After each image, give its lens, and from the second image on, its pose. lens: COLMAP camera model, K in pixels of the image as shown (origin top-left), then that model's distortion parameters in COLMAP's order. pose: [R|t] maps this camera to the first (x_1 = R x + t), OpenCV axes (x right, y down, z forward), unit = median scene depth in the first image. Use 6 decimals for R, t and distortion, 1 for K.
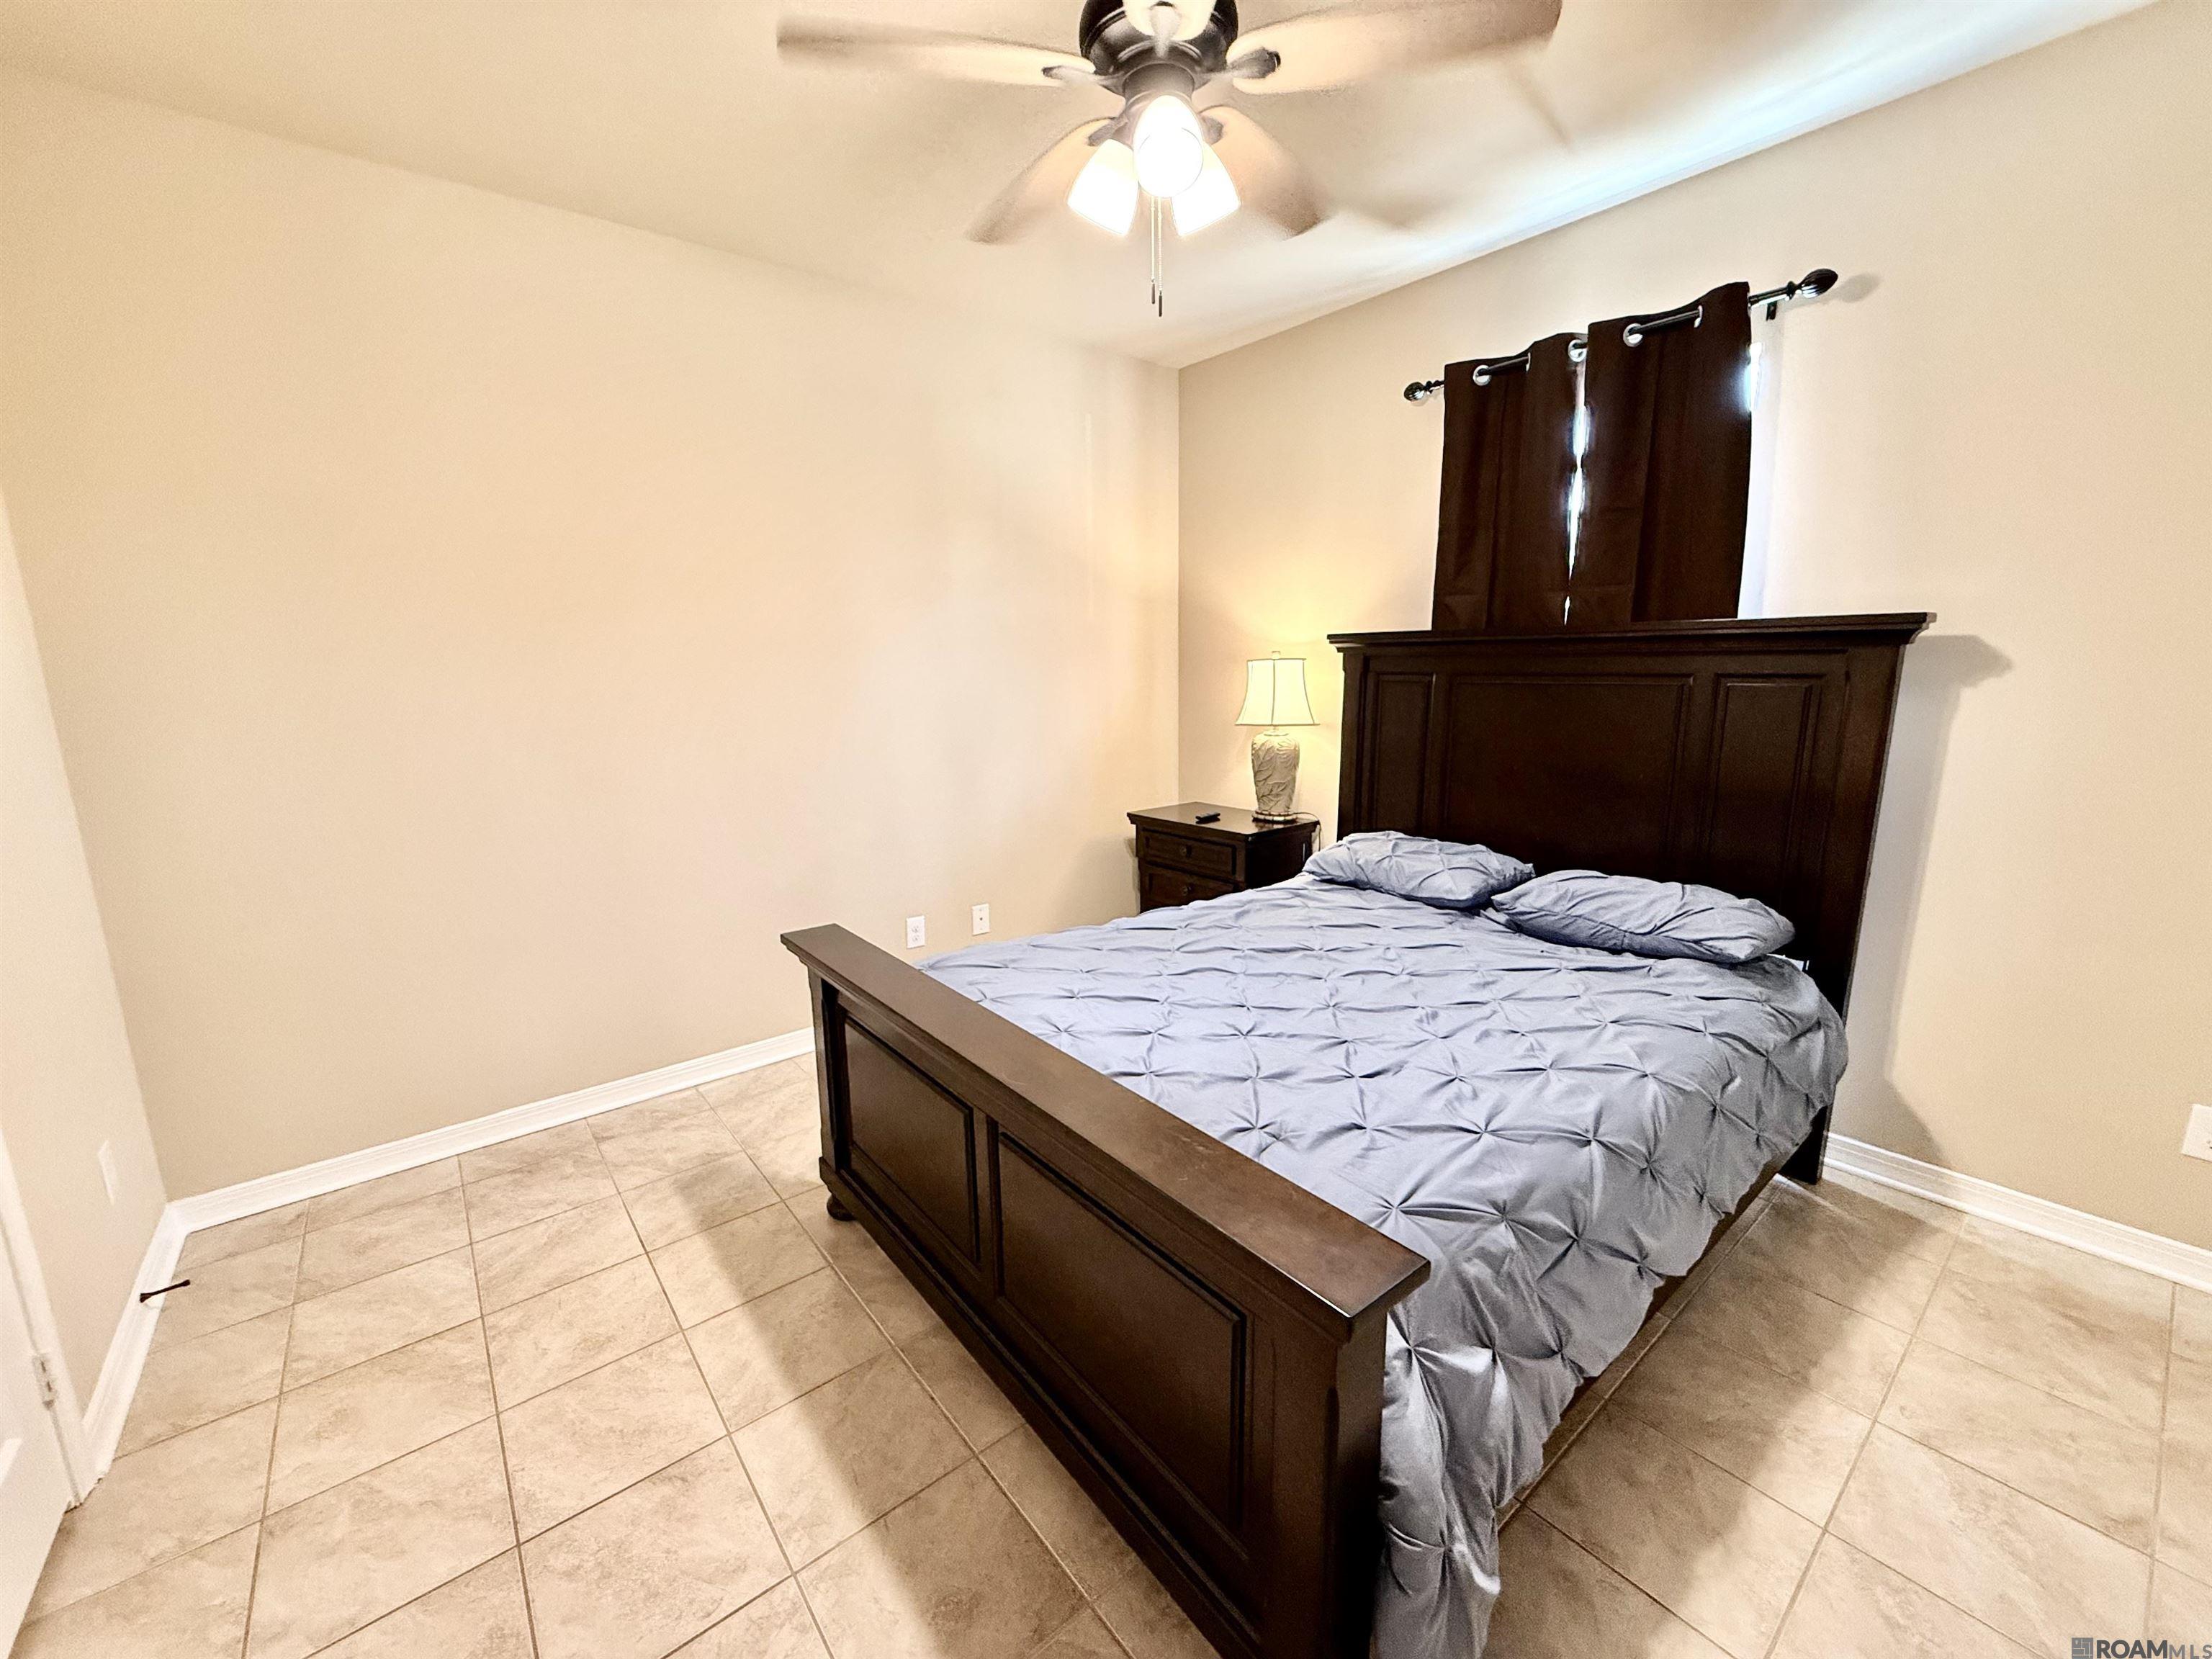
lens RADIAL K [[880.7, 0, 1099.2], [0, 880.7, 829.1], [0, 0, 1]] dist [-0.003025, -0.000202]
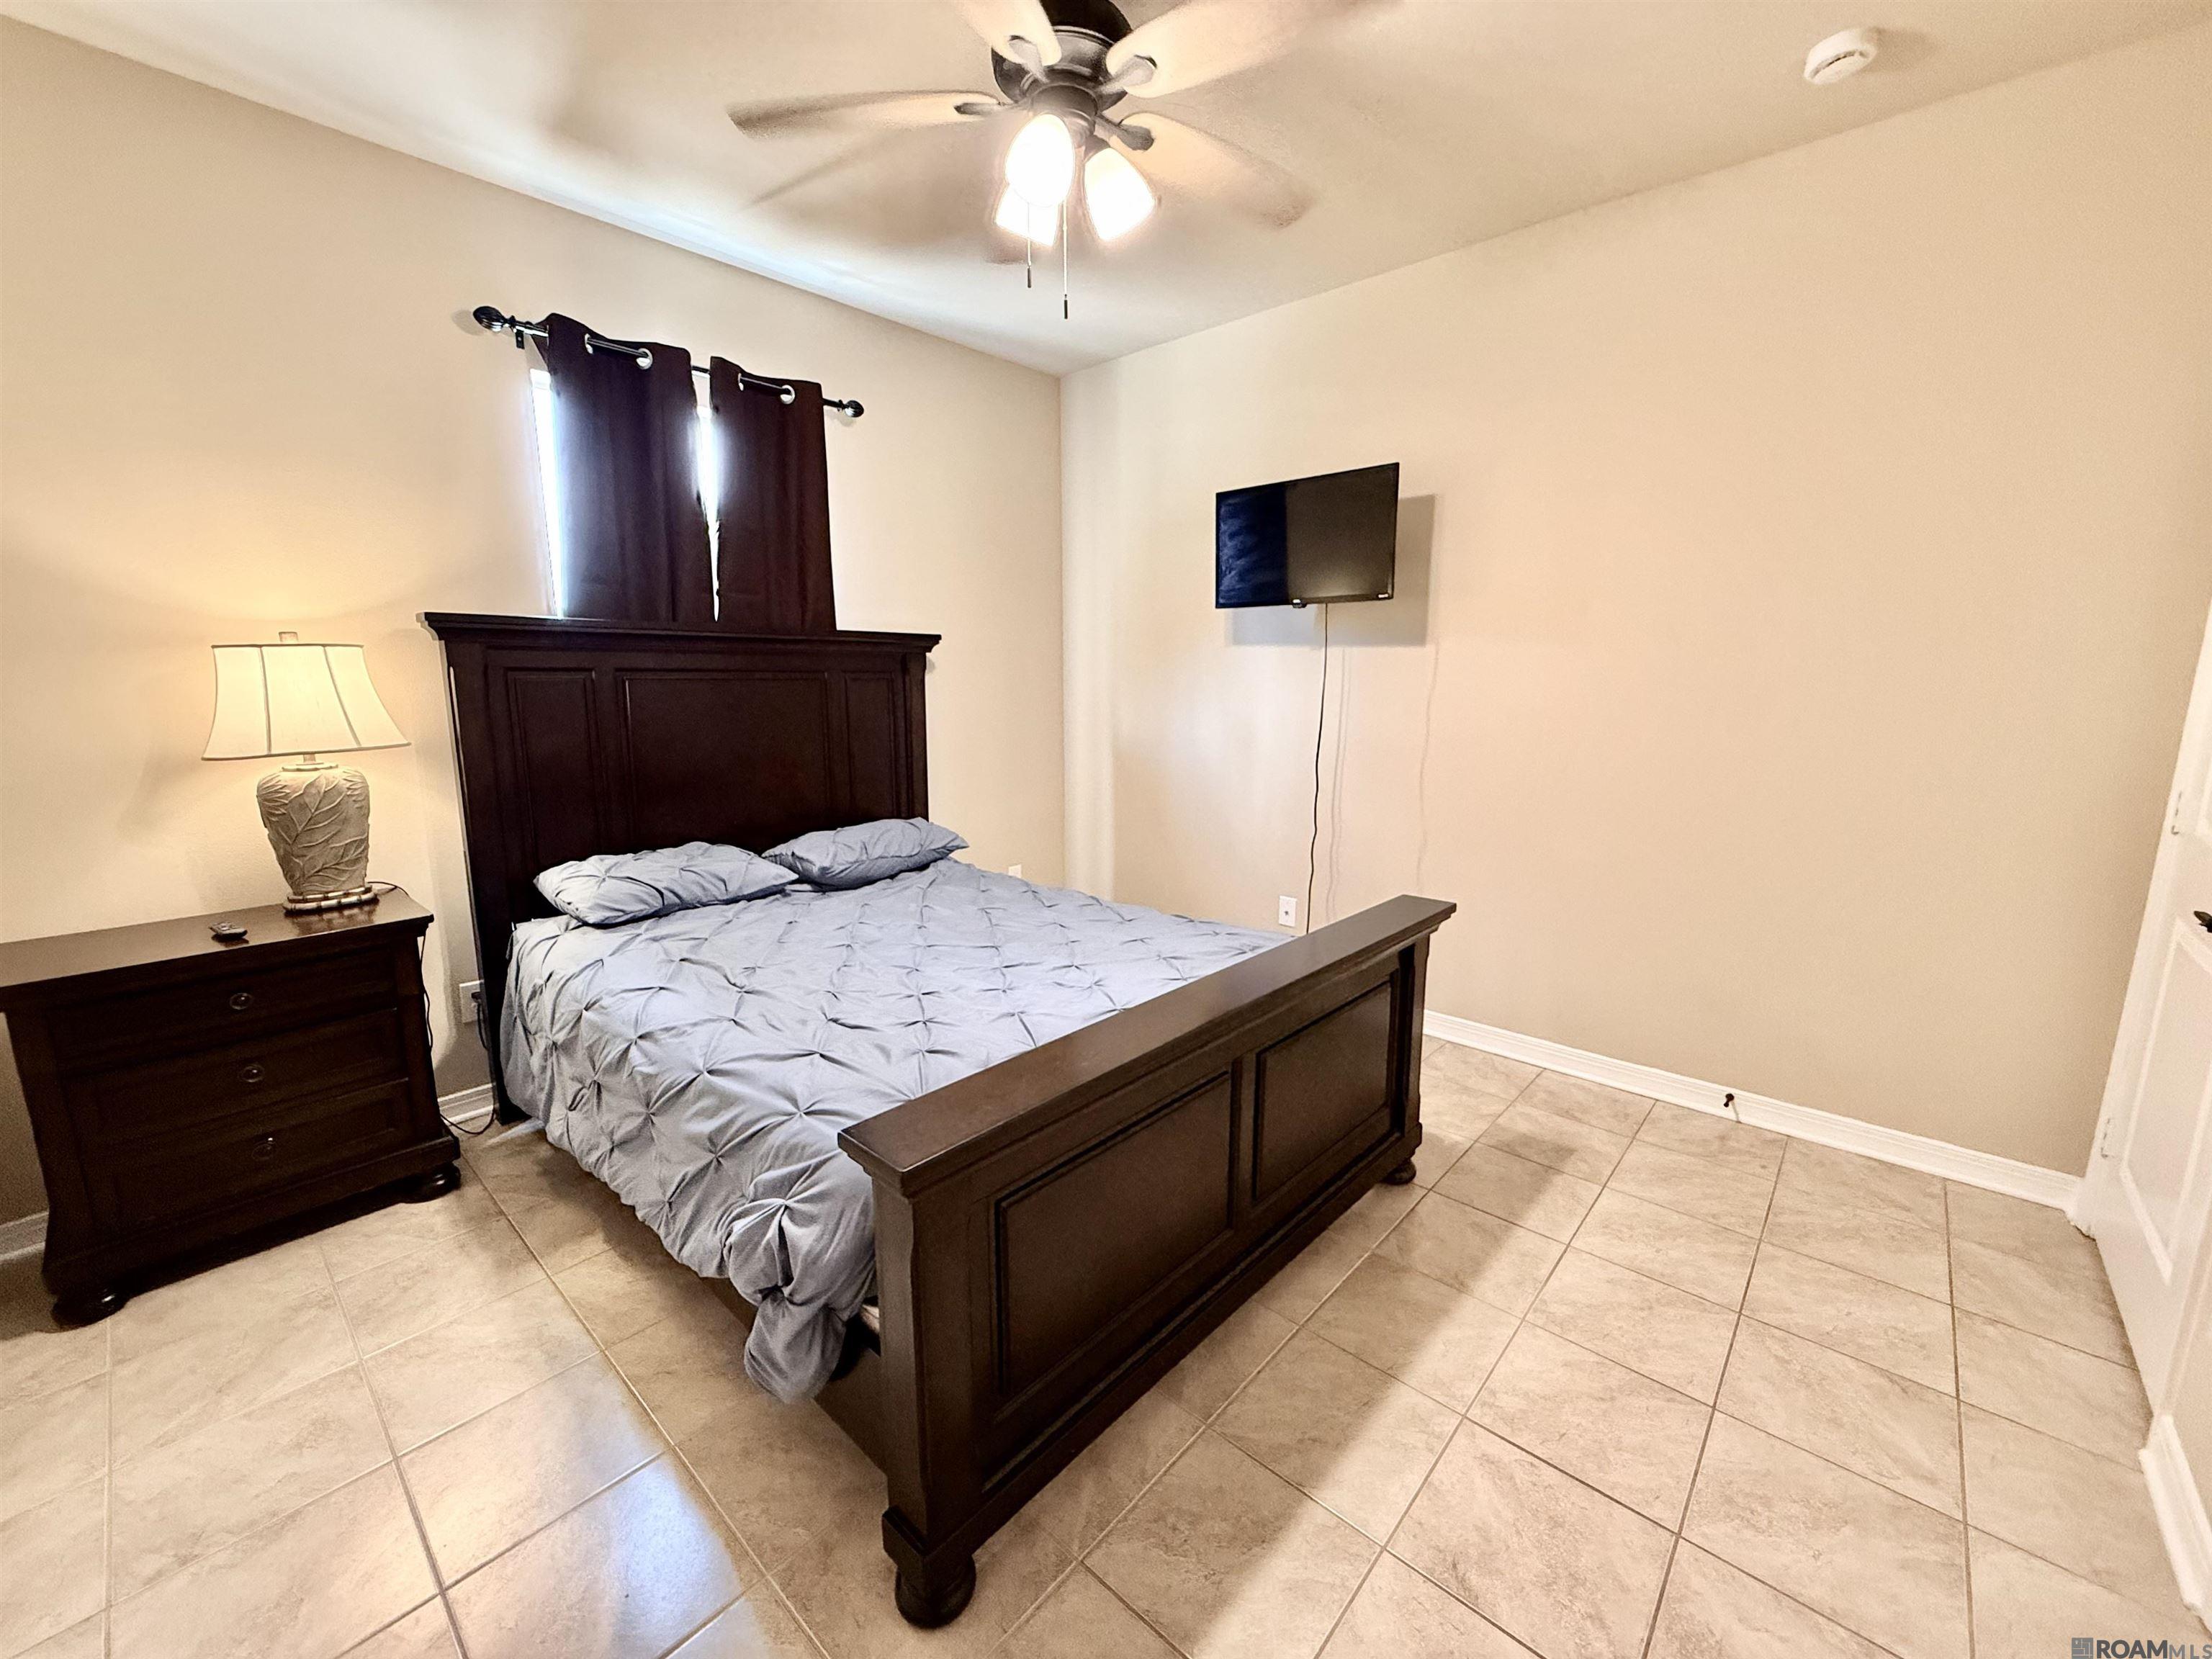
lens RADIAL K [[889.1, 0, 1098.3], [0, 889.1, 793.7], [0, 0, 1]] dist [0.036913, 0.000052]
pose [[-0.144676, -0.140715, 0.979422, -0.740121], [0.177066, 0.970177, 0.165542, -0.143061], [-0.973507, 0.197372, -0.115446, 0.790609]]
